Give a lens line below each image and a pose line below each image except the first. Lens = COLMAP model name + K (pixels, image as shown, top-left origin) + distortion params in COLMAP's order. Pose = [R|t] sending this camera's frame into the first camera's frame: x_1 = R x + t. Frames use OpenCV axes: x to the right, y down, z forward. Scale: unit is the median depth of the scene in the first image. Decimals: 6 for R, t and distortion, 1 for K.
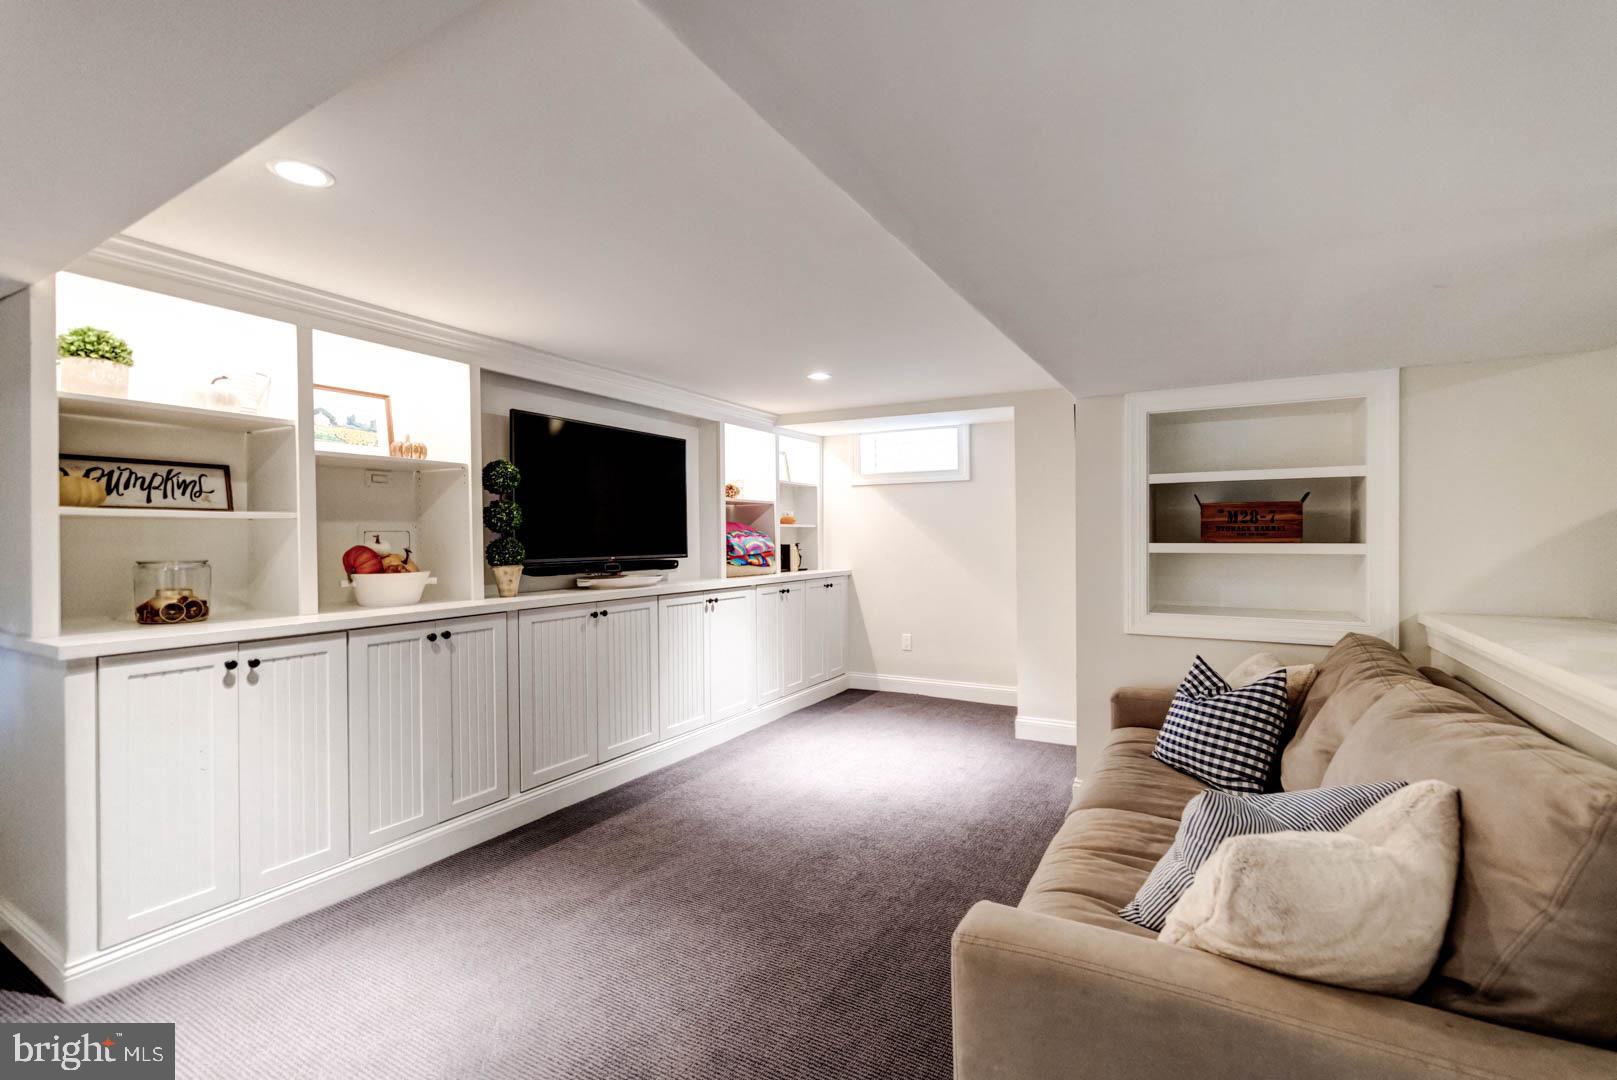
lens RADIAL K [[720.2, 0, 812.6], [0, 720.2, 534.5], [0, 0, 1]] dist [0.001129, 0.000333]
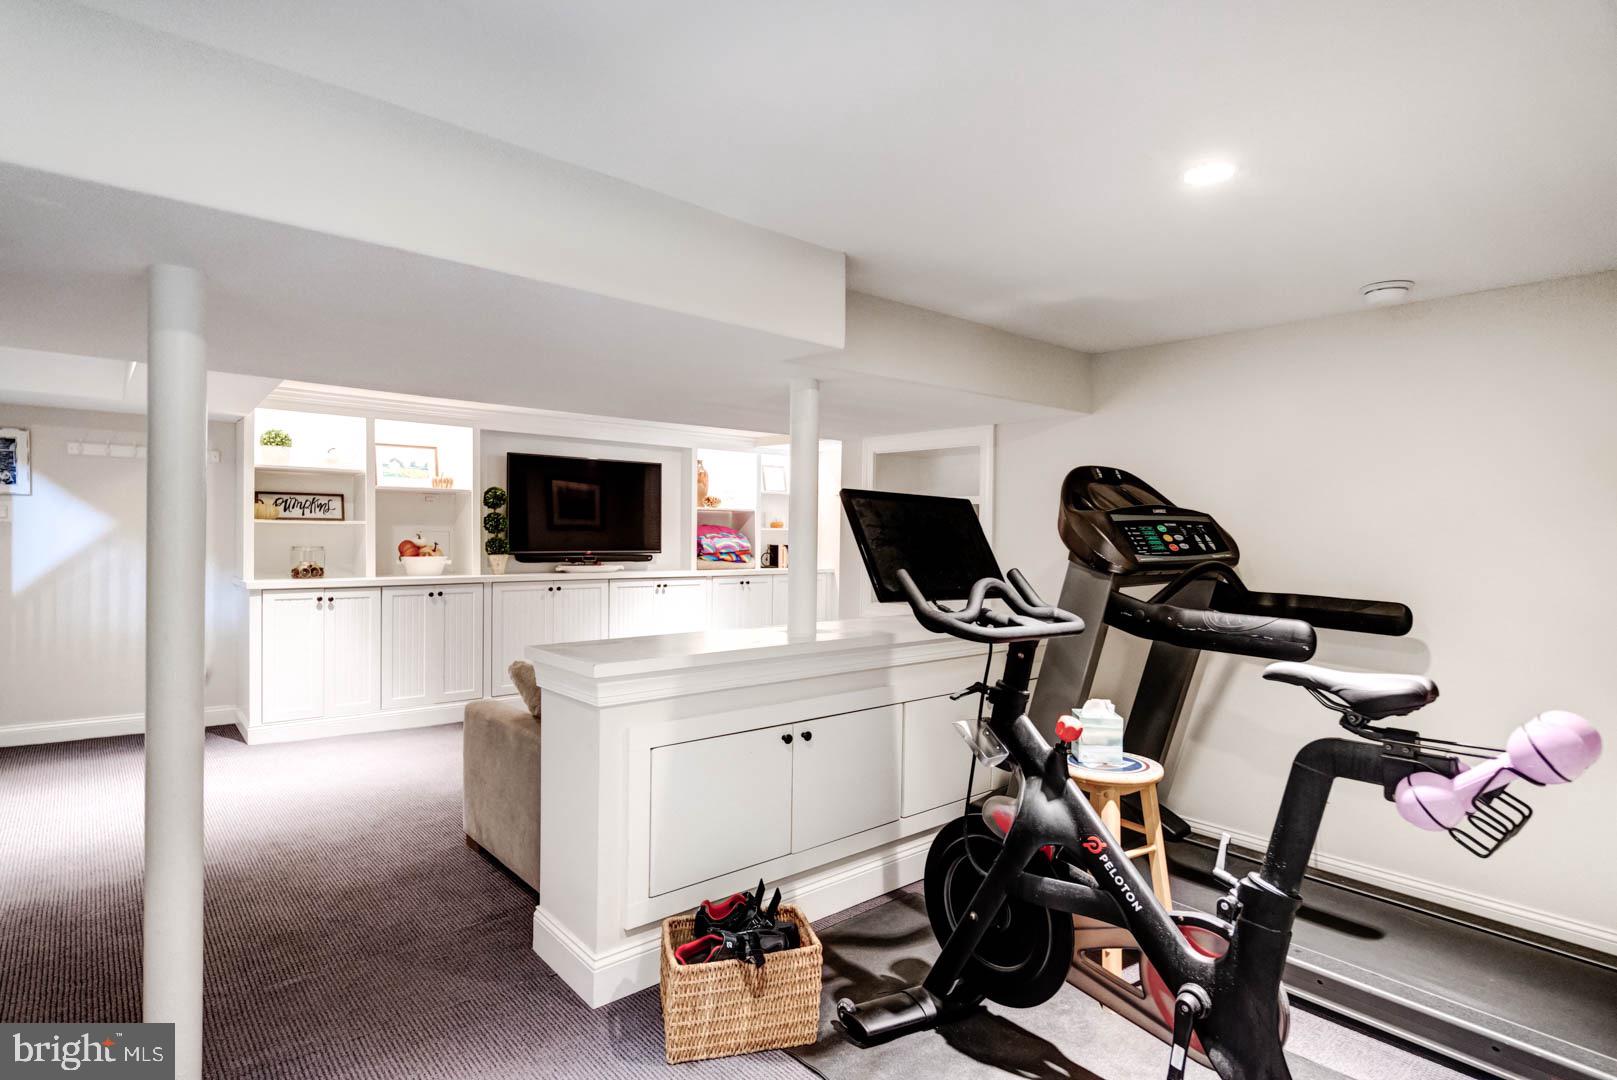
lens RADIAL K [[826.8, 0, 809.9], [0, 826.8, 545.8], [0, 0, 1]] dist [-0.007339, -0.000639]
pose [[0.941809, 0.023539, -0.335324, 0.902599], [-0.017331, 0.999619, 0.021494, -0.028723], [0.335702, -0.014431, 0.941858, -0.508627]]
